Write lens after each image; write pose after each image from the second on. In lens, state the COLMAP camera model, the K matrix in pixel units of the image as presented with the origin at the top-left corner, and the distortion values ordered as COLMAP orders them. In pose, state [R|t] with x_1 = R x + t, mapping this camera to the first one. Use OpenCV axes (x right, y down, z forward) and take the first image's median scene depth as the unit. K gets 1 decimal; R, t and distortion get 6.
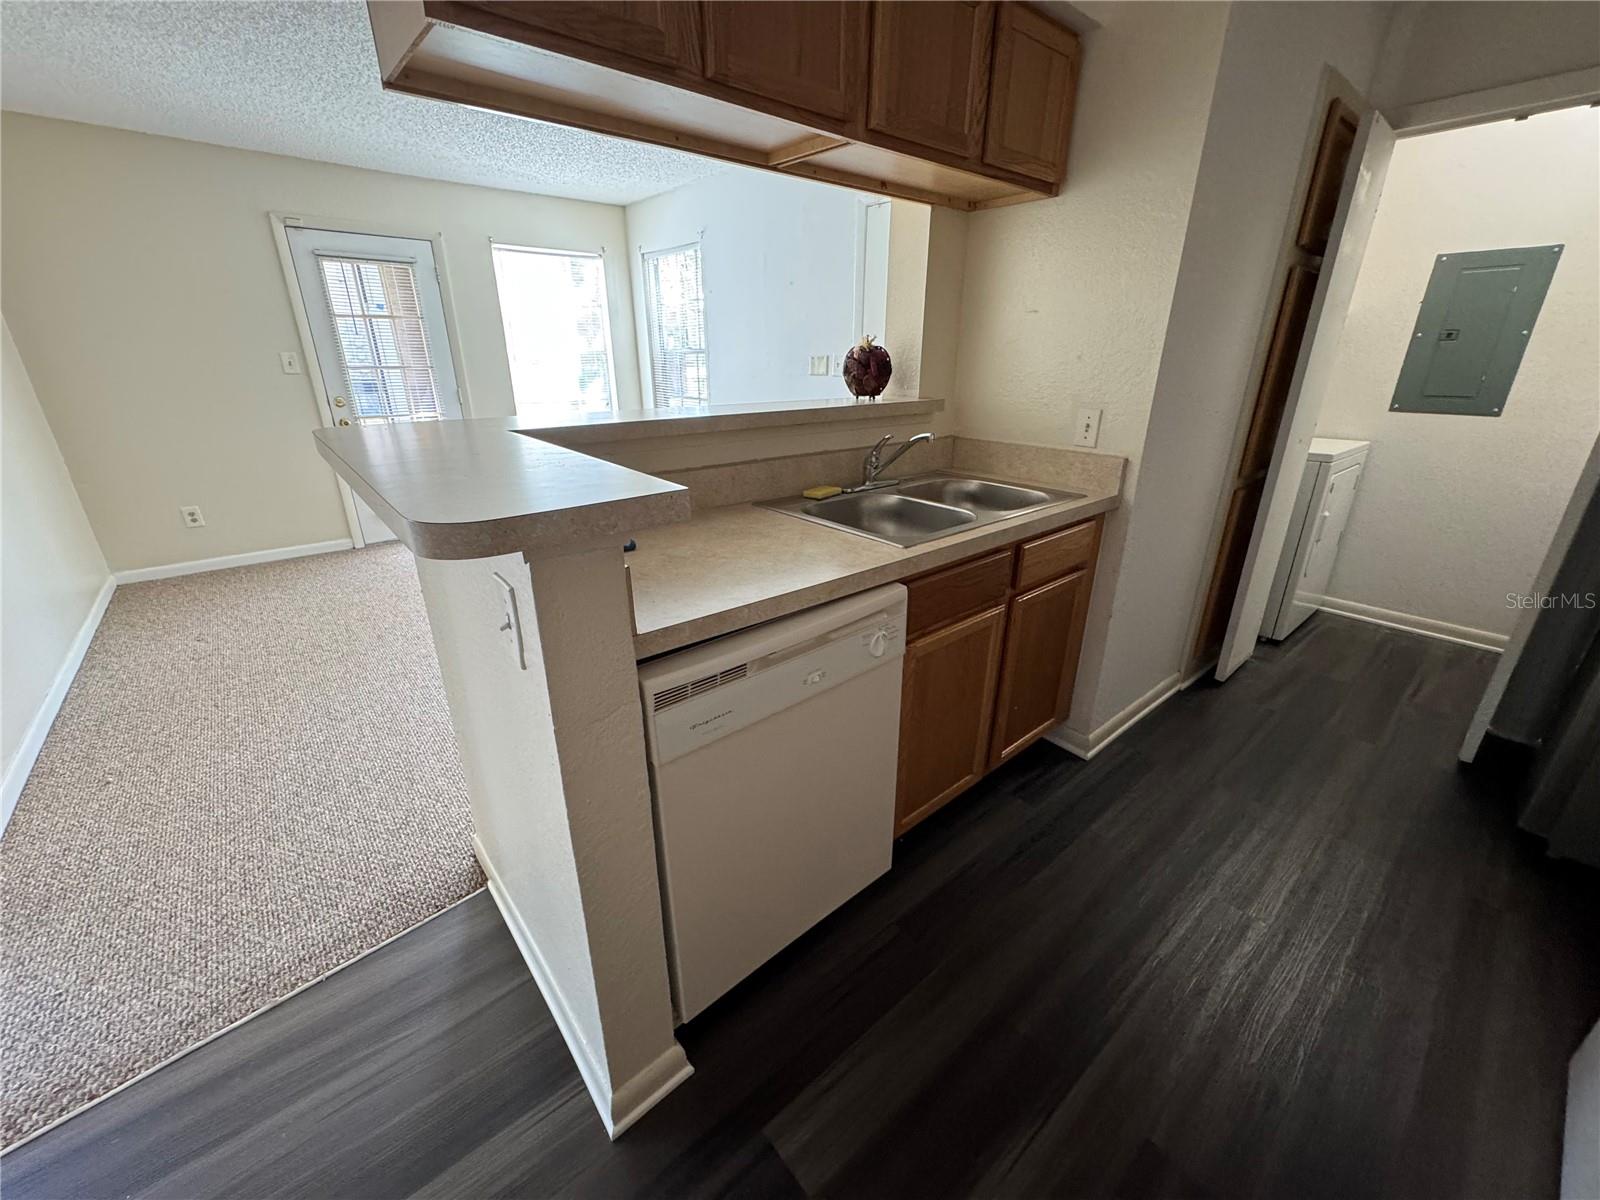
lens RADIAL K [[635.9, 0, 807.6], [0, 635.9, 599.3], [0, 0, 1]] dist [0.000923, 0.000297]
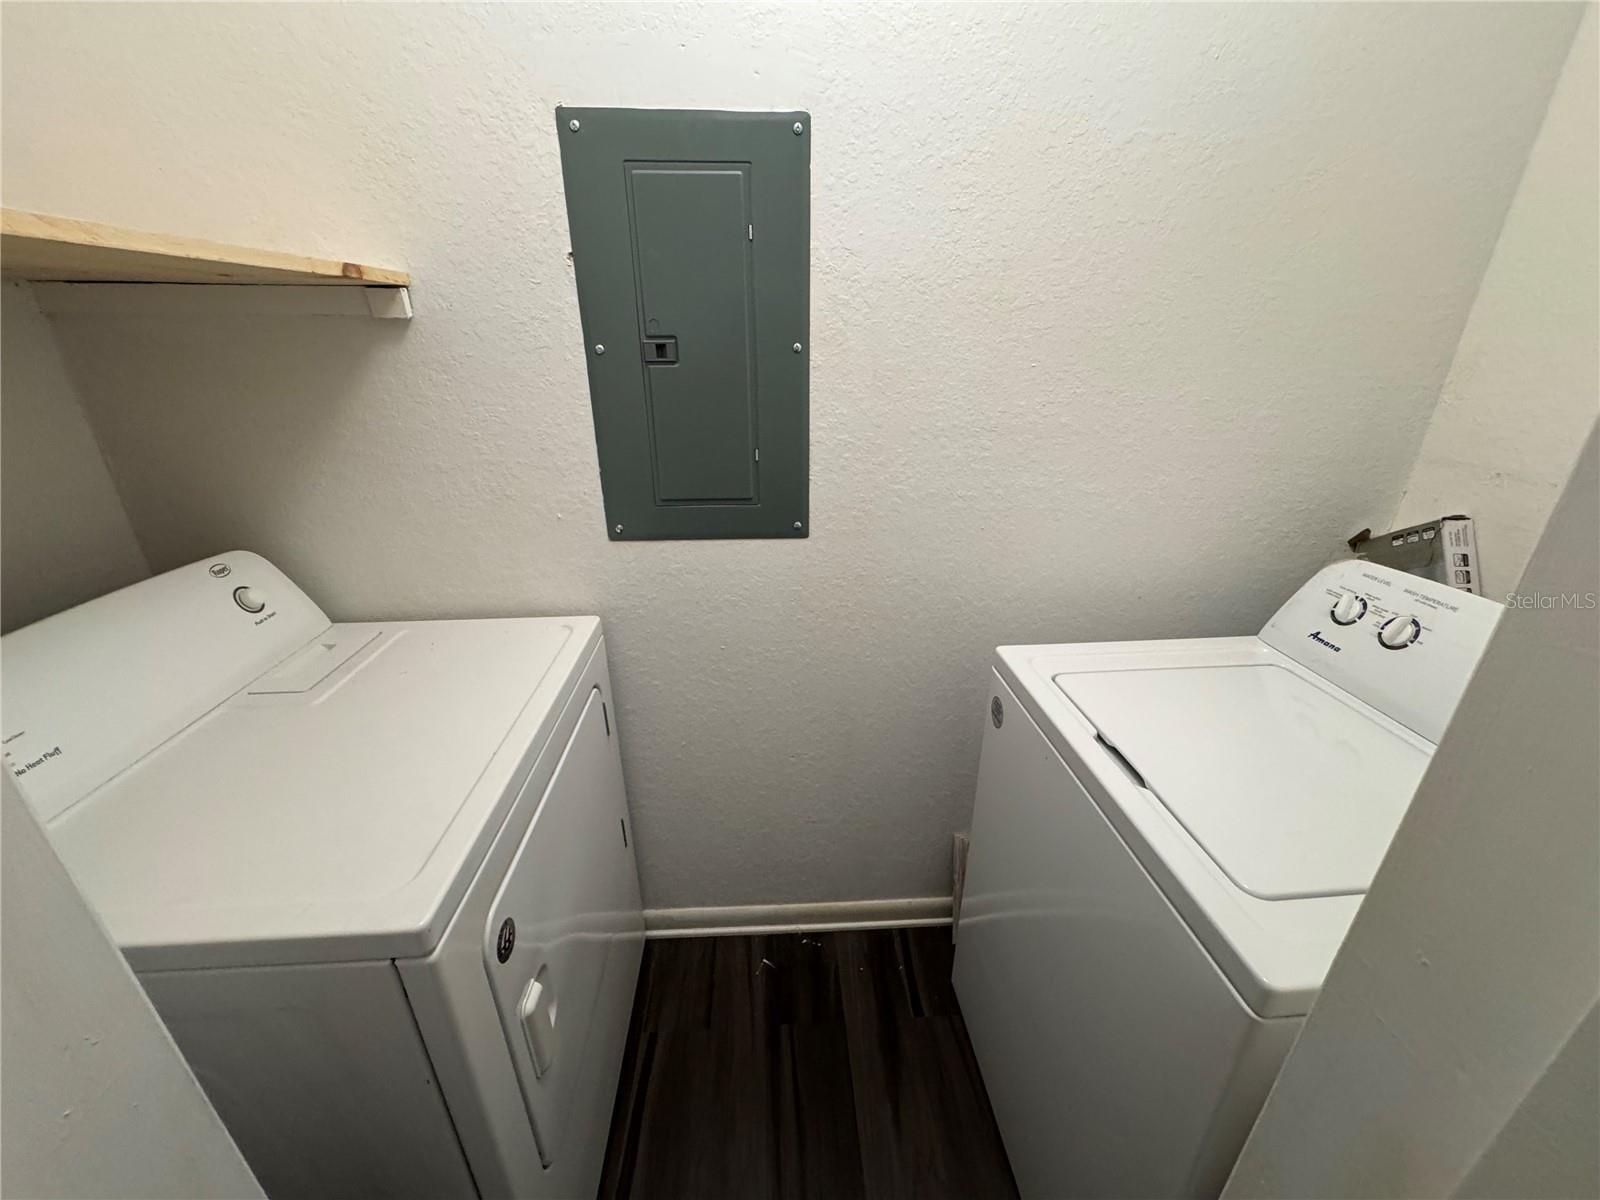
lens RADIAL K [[636.4, 0, 801.8], [0, 636.4, 601.2], [0, 0, 1]] dist [-0.000773, -0.000664]
pose [[0.593408, -0.301396, 0.746343, 0.991157], [0.288548, 0.945273, 0.152309, -0.416864], [-0.751403, 0.124974, 0.647900, 0.965412]]
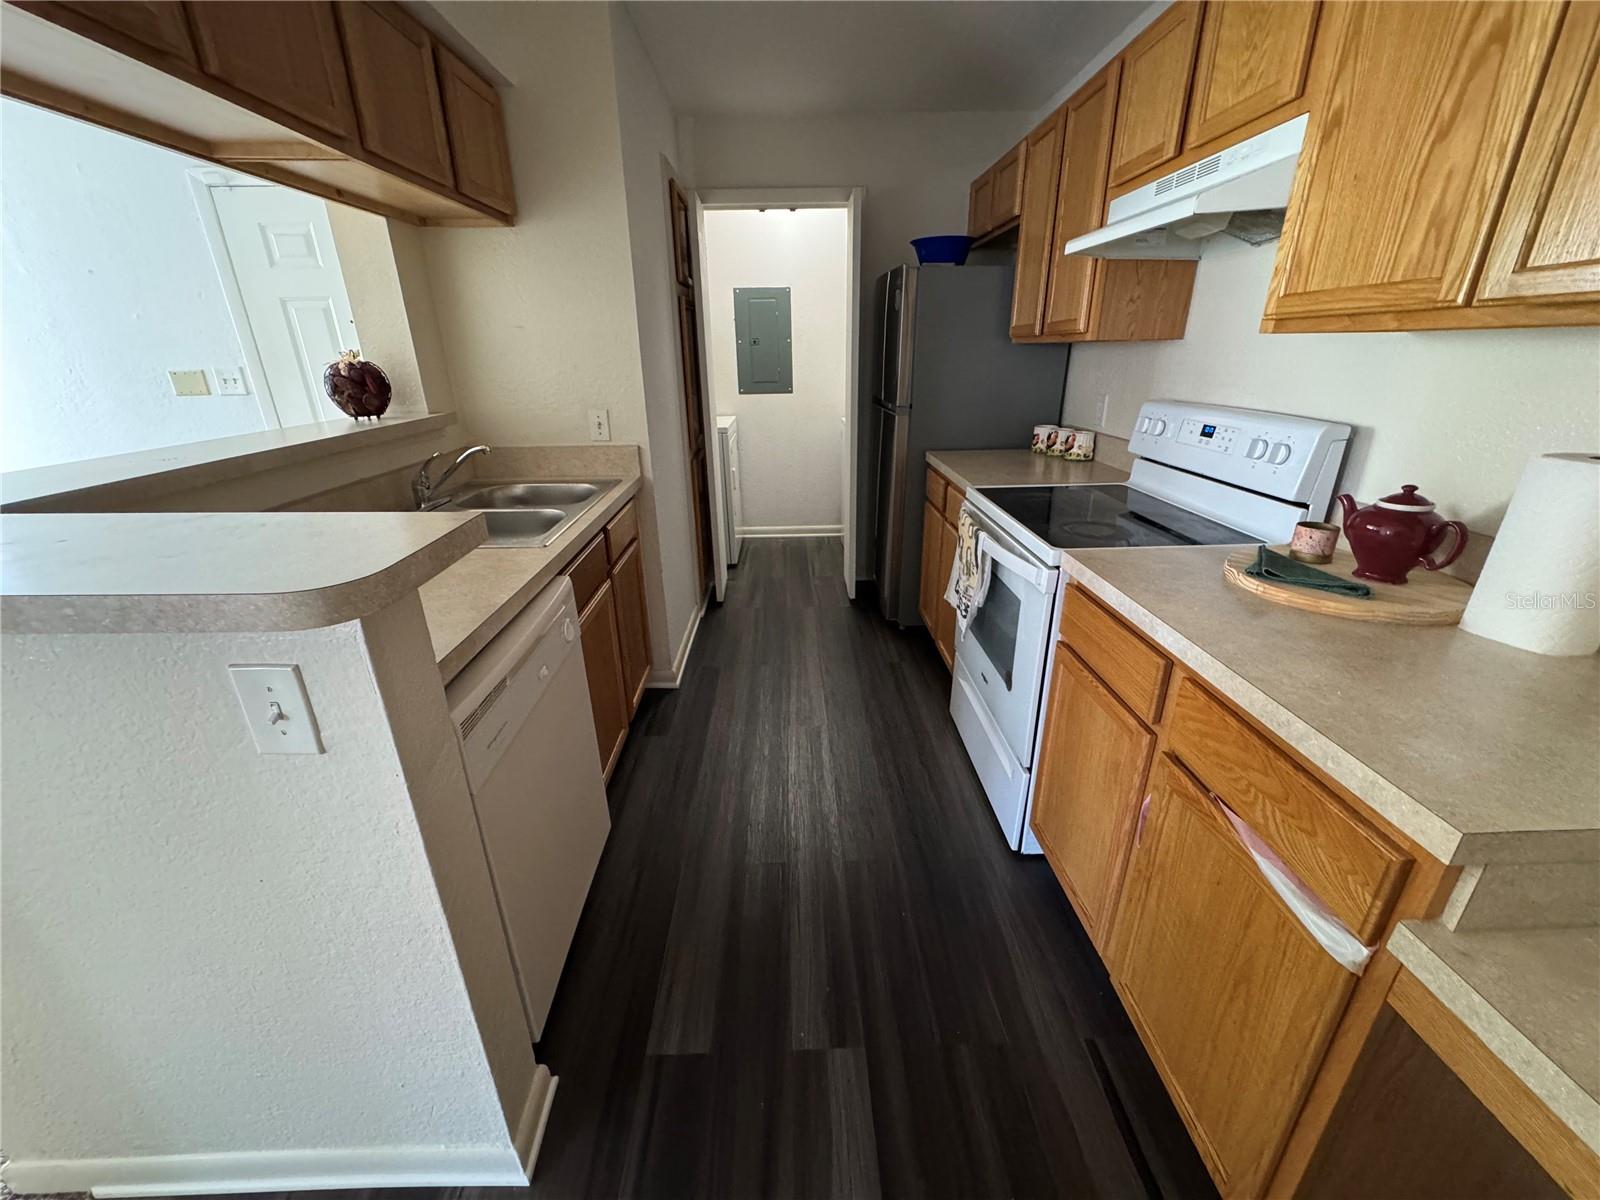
lens RADIAL K [[636.4, 0, 801.8], [0, 636.4, 601.2], [0, 0, 1]] dist [-0.000773, -0.000664]
pose [[0.627377, -0.299724, 0.718724, -0.264583], [0.295581, 0.945545, 0.136299, -0.006270], [-0.720437, 0.126930, 0.681806, -0.047645]]
